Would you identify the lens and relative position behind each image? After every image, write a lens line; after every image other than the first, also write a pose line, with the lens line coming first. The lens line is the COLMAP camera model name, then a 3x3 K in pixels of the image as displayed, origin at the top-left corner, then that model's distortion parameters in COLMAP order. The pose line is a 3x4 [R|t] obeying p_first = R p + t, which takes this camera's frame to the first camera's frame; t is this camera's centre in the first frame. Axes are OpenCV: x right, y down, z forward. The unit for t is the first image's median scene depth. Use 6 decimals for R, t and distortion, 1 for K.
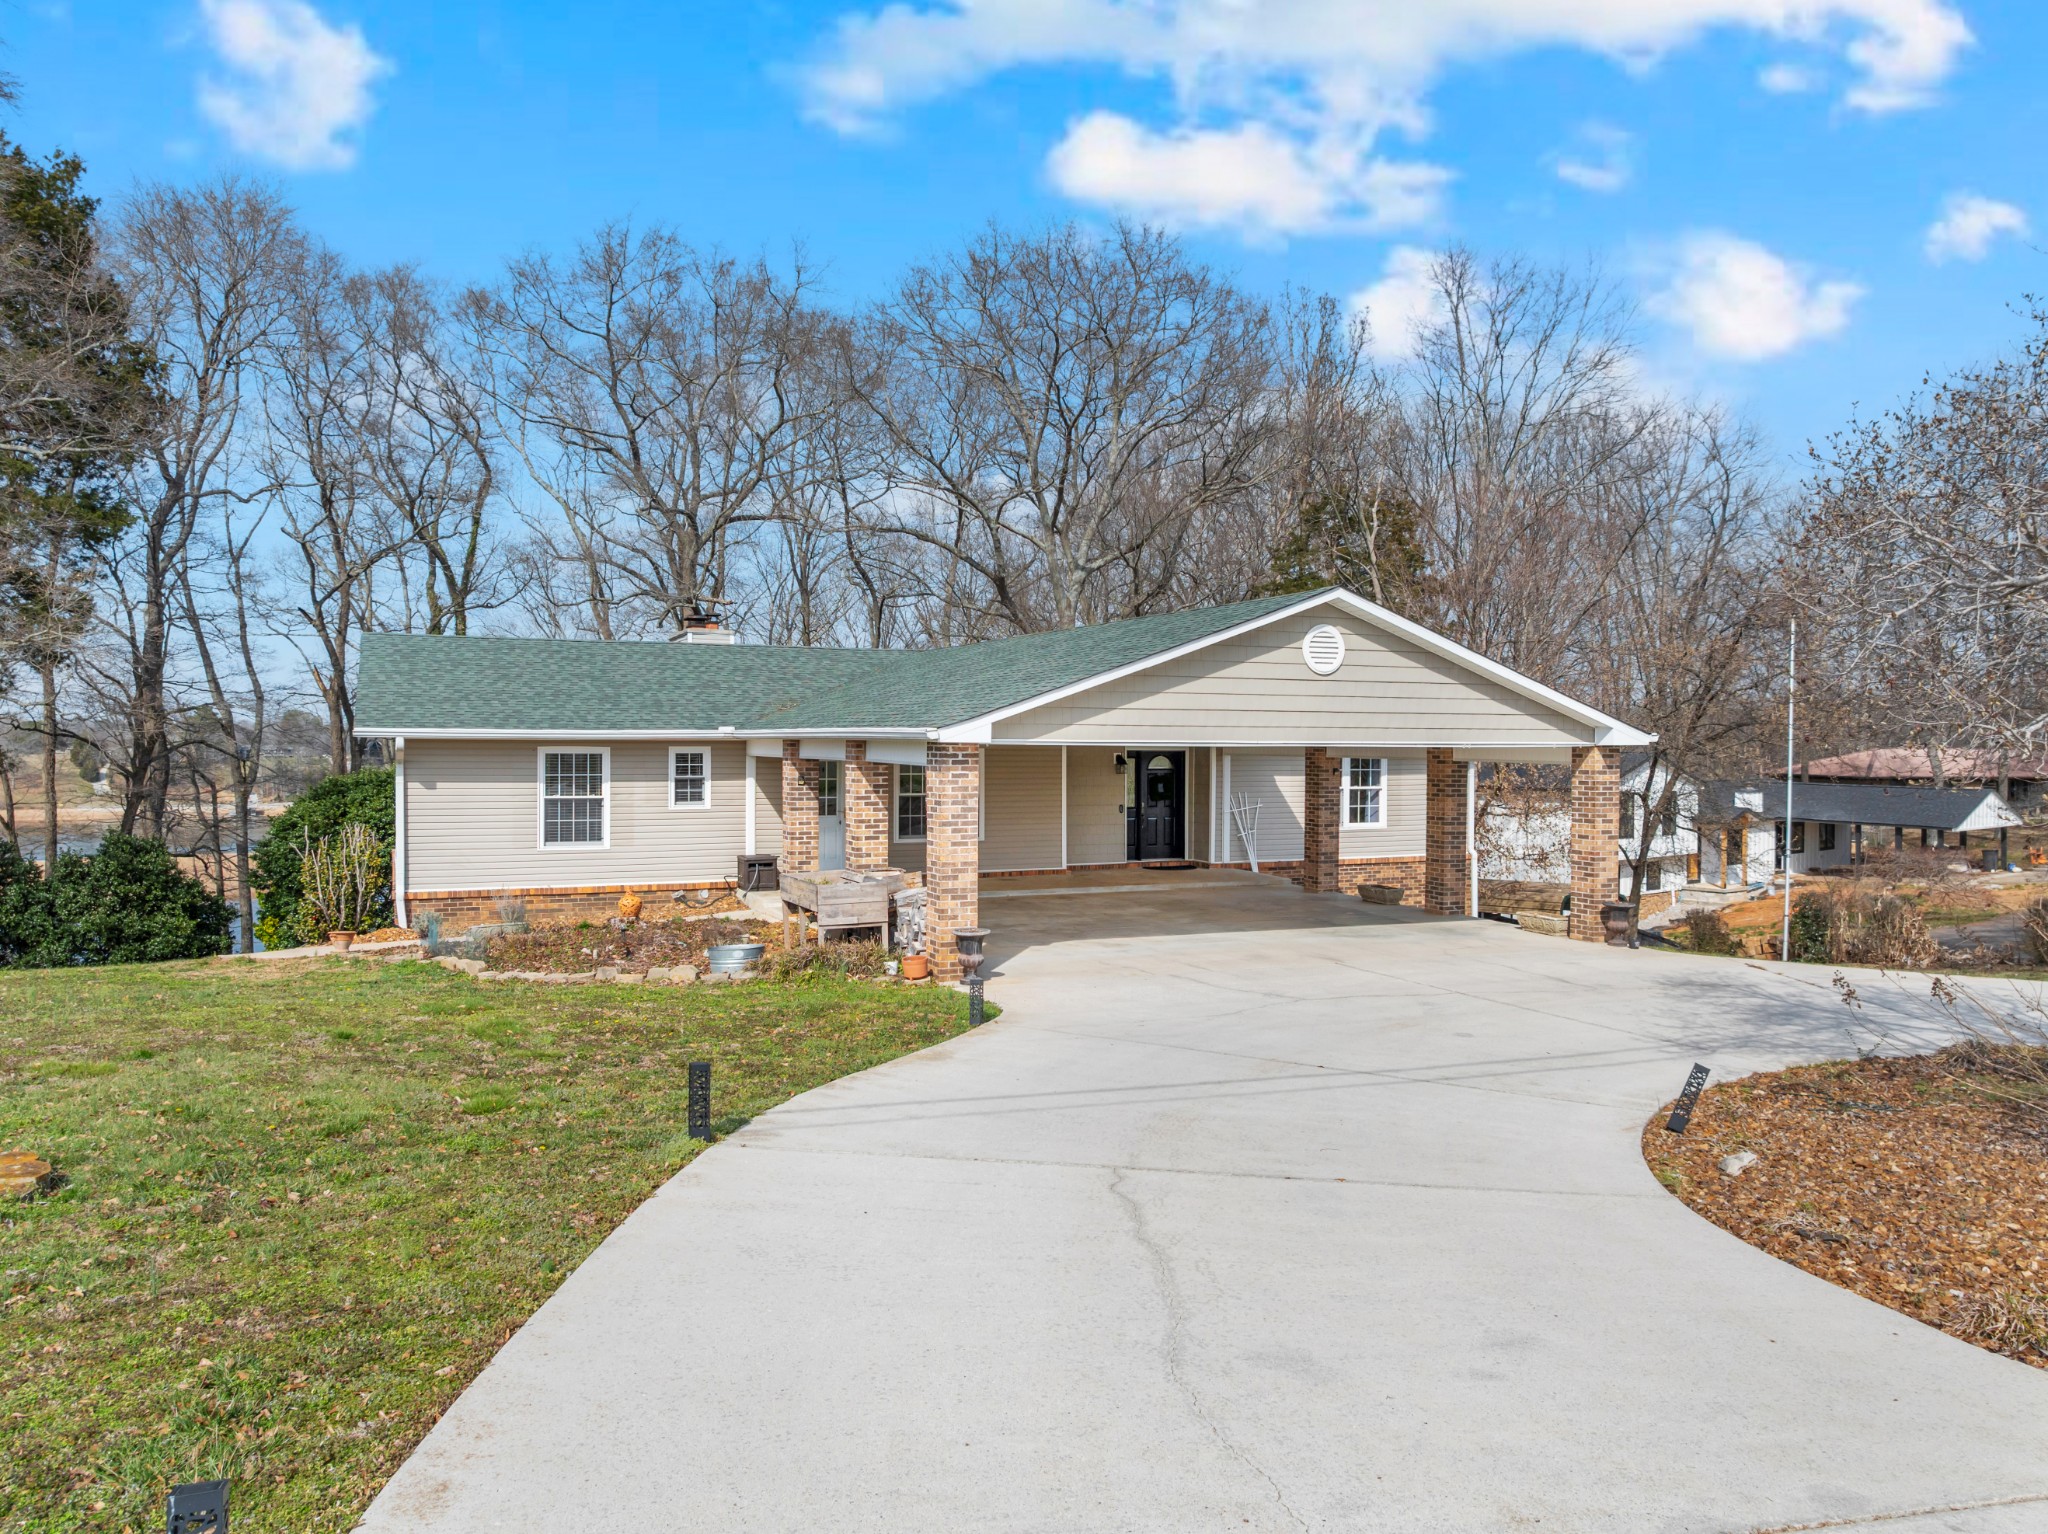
lens RADIAL K [[1468.1, 0, 995.4], [0, 1468.1, 762.1], [0, 0, 1]] dist [-0.028427, -0.005942]
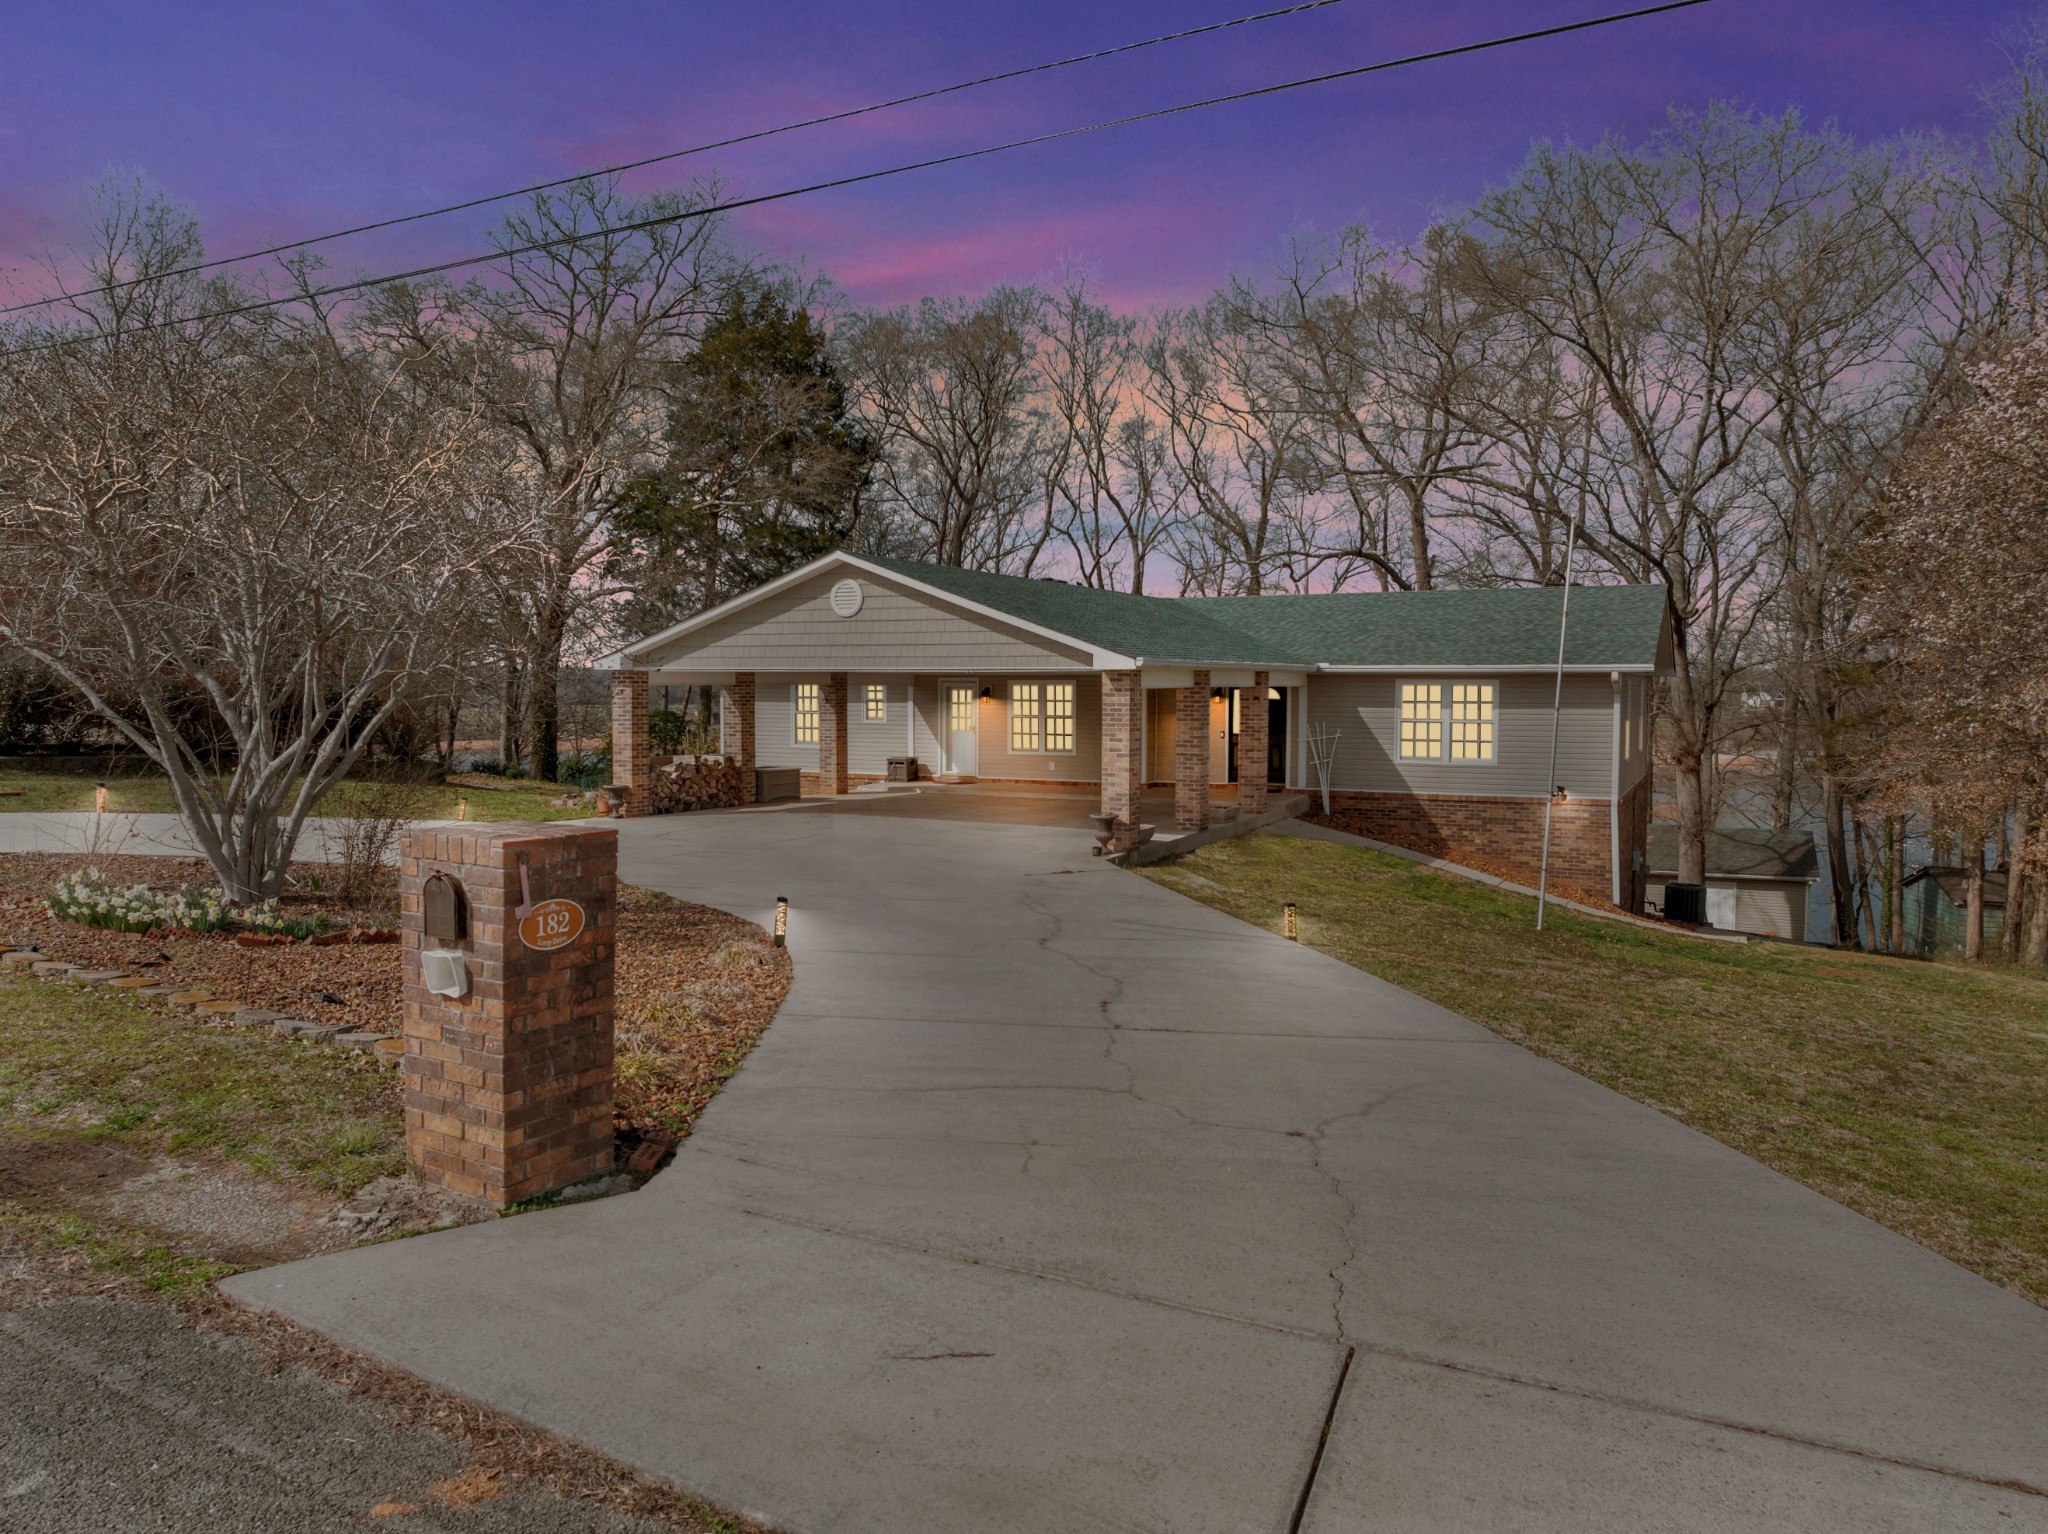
lens RADIAL K [[1468.1, 0, 995.4], [0, 1468.1, 762.1], [0, 0, 1]] dist [-0.028427, -0.005942]
pose [[0.629286, 0.040029, -0.776143, 1.006500], [-0.012938, 0.999074, 0.041036, 0.011137], [0.777066, -0.015782, 0.629221, 0.204286]]
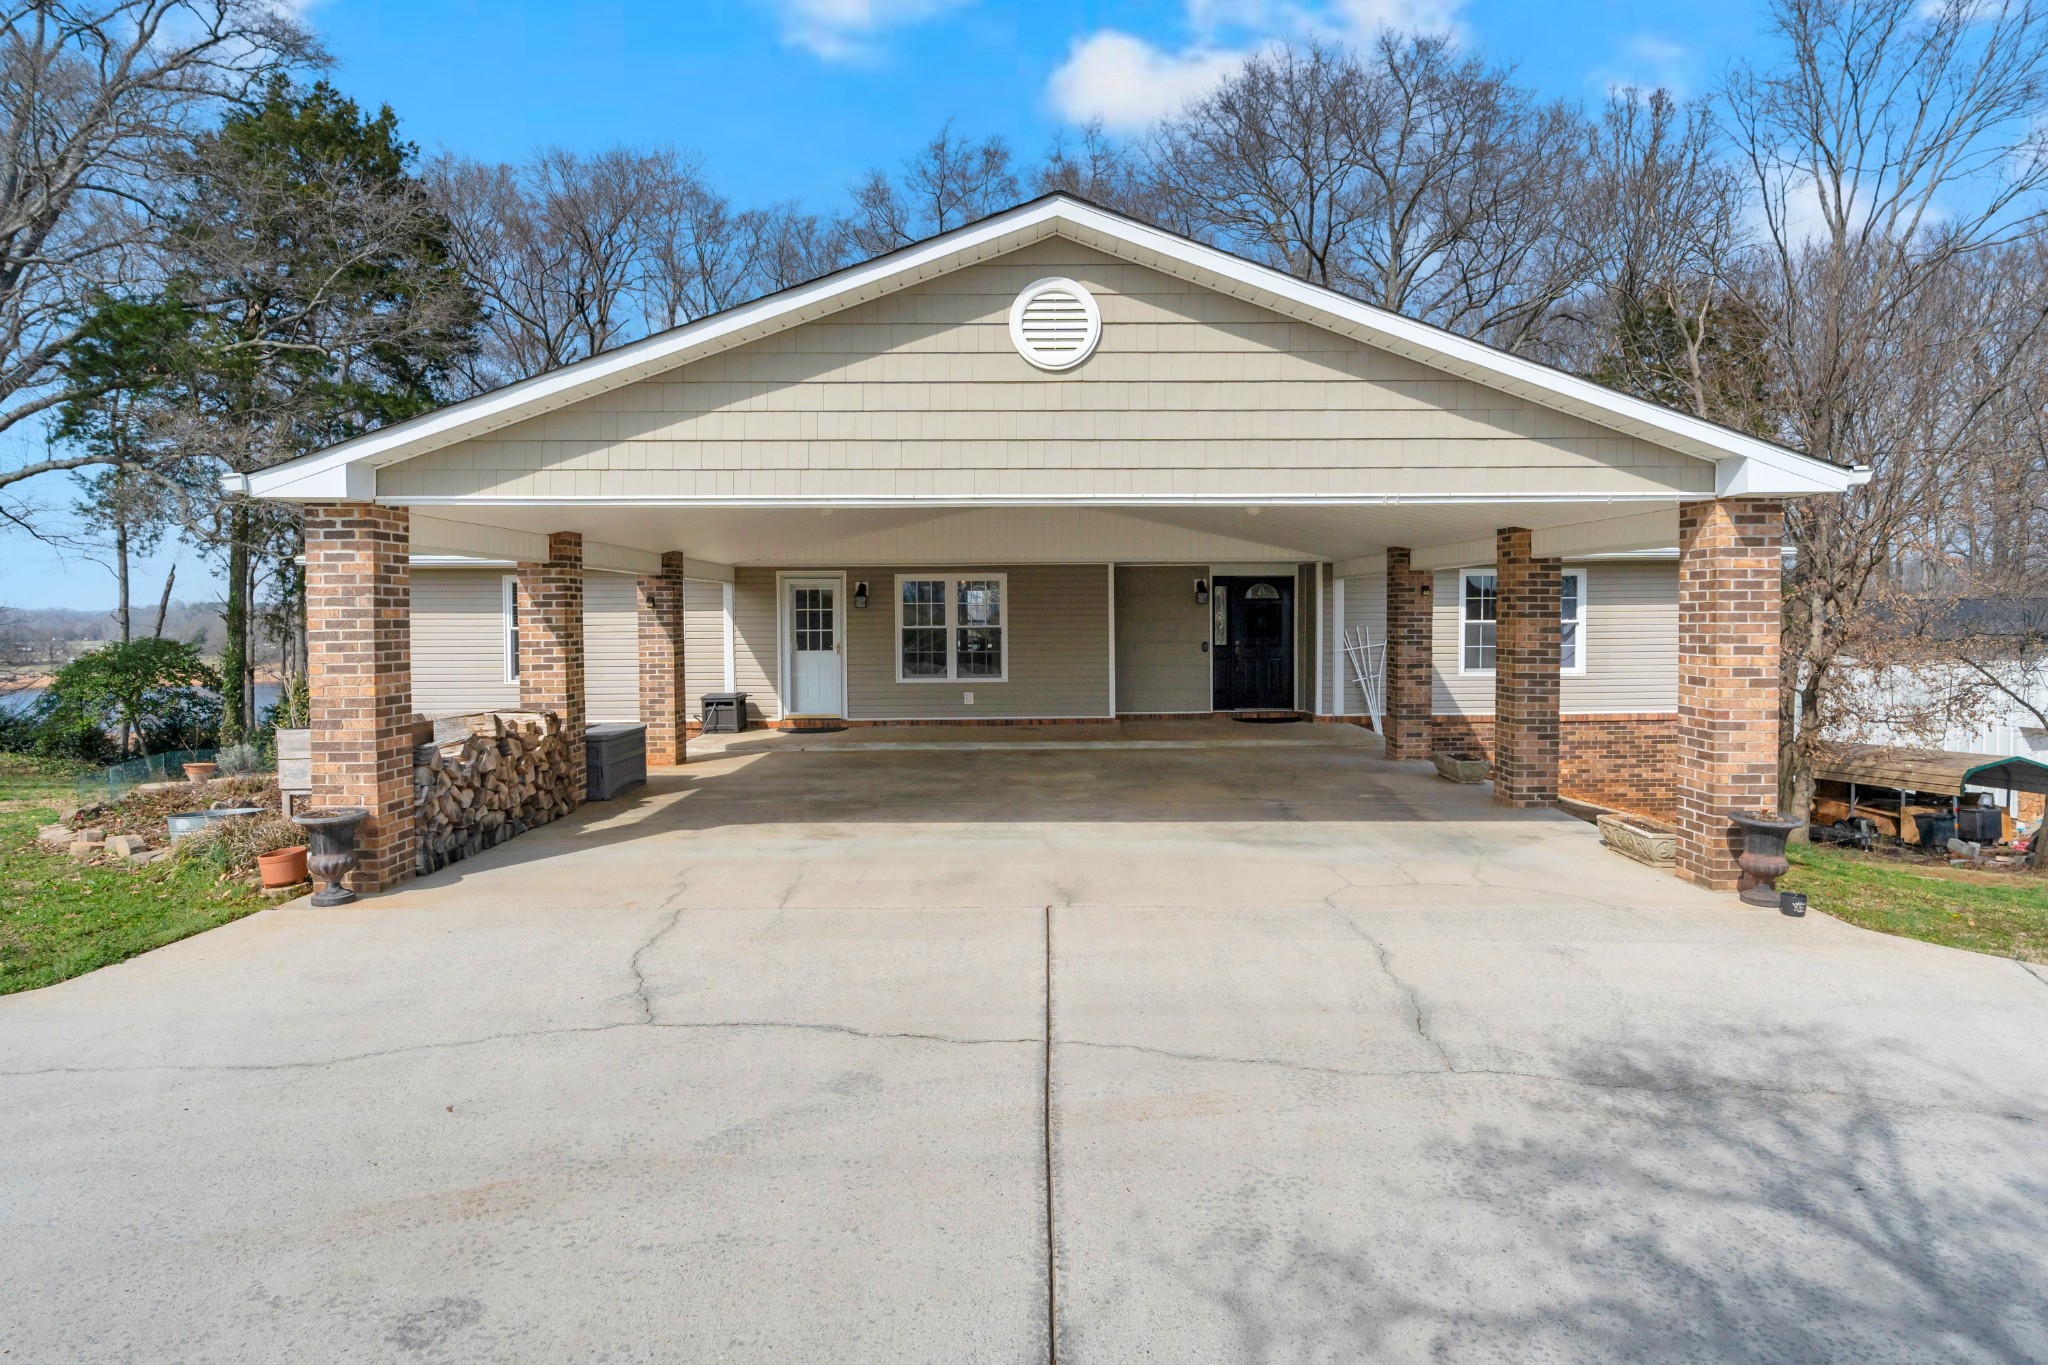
lens RADIAL K [[1112.7, 0, 1025.2], [0, 1112.7, 646.4], [0, 0, 1]] dist [-0.001751, 0.000196]
pose [[0.923959, 0.001792, -0.382487, 0.279287], [0.003478, 0.999908, 0.013087, 0.027748], [0.382475, -0.013422, 0.923868, 0.461188]]
